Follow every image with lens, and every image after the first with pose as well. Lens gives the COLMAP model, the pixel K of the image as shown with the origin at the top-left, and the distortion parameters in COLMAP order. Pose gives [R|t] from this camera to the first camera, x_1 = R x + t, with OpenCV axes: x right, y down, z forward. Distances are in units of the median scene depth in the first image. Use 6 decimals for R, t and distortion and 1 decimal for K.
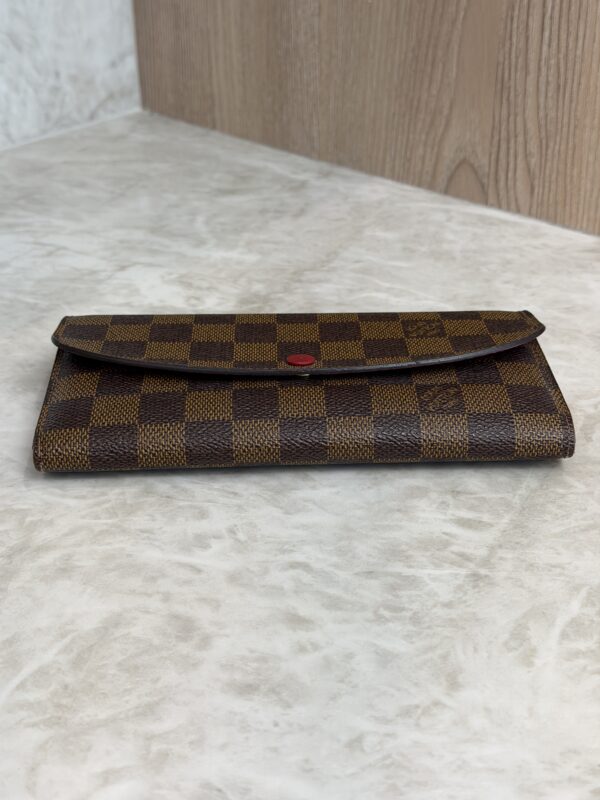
lens RADIAL K [[1170.1, 0, 309.6], [0, 1170.1, 396.3], [0, 0, 1]] dist [0.105031, 0.000000]
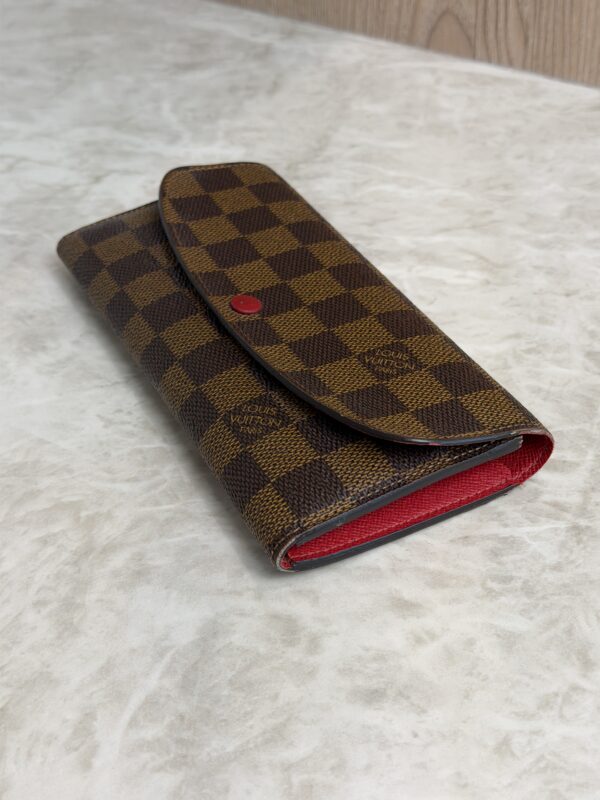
lens RADIAL K [[1170.1, 0, 305.5], [0, 1170.1, 404.1], [0, 0, 1]] dist [0.105031, 0.000000]
pose [[0.991081, -0.109659, 0.075713, -0.129086], [0.094247, 0.978489, 0.183513, -0.133163], [-0.094208, -0.174741, 0.980097, 0.103498]]
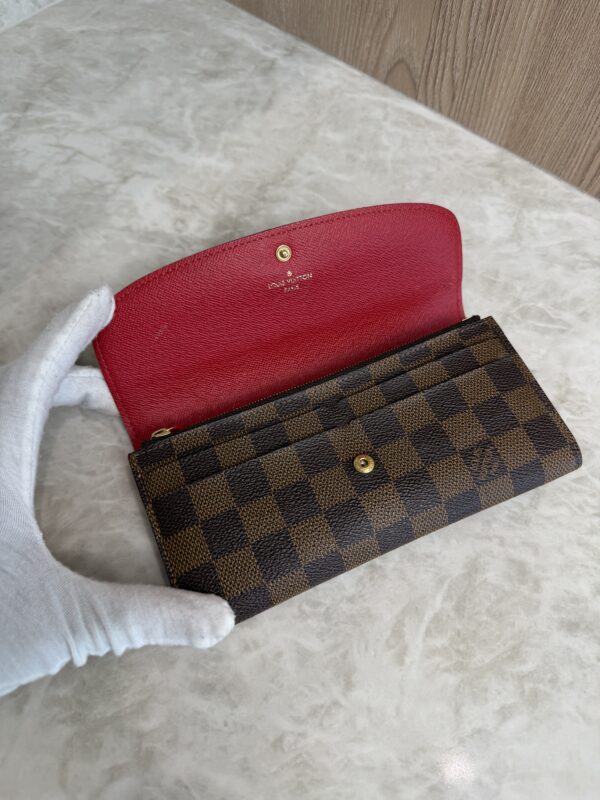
lens RADIAL K [[597.8, 0, 308.0], [0, 597.8, 389.6], [0, 0, 1]] dist [-0.034293, -0.003147]
pose [[0.999592, 0.017277, 0.022764, 0.041294], [-0.026801, 0.843208, 0.536919, -0.390467], [-0.009918, -0.537310, 0.843327, 0.487668]]
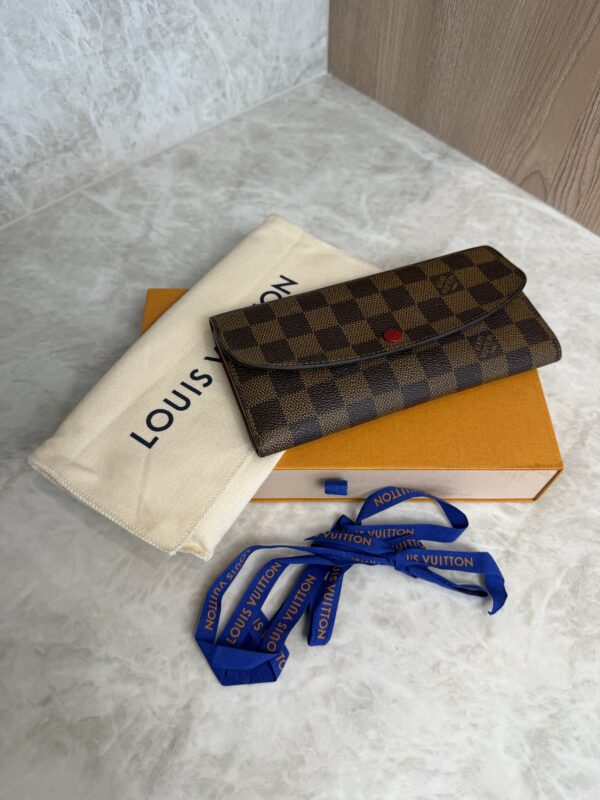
lens RADIAL K [[597.8, 0, 295.1], [0, 597.8, 396.6], [0, 0, 1]] dist [-0.034293, -0.003147]
pose [[0.989404, 0.123988, -0.075549, -0.144667], [-0.074471, 0.880049, 0.469007, -0.458125], [0.124638, -0.458411, 0.879957, 0.231996]]
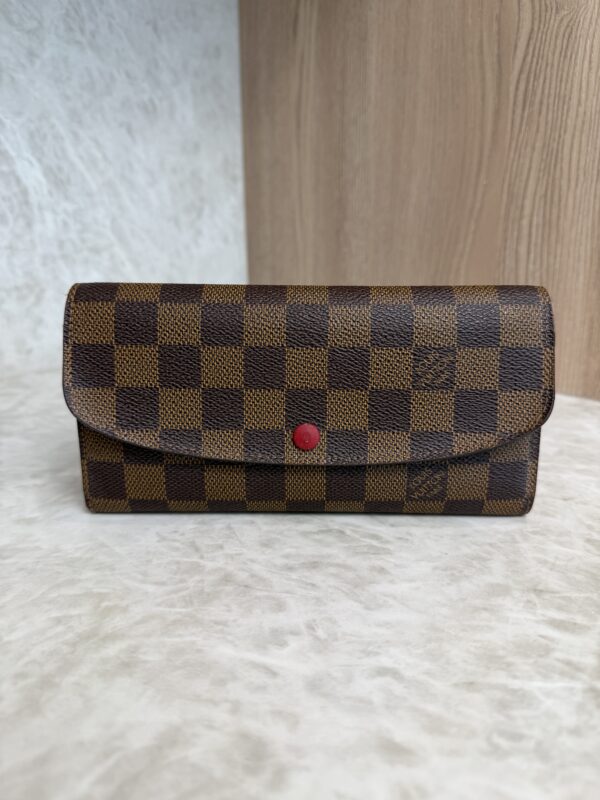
lens RADIAL K [[597.8, 0, 300.7], [0, 597.8, 393.3], [0, 0, 1]] dist [-0.034293, -0.003147]
pose [[0.998138, 0.015670, -0.058950, -0.049229], [-0.029080, 0.971787, -0.234061, 0.045252], [0.053619, 0.235339, 0.970433, 0.494769]]
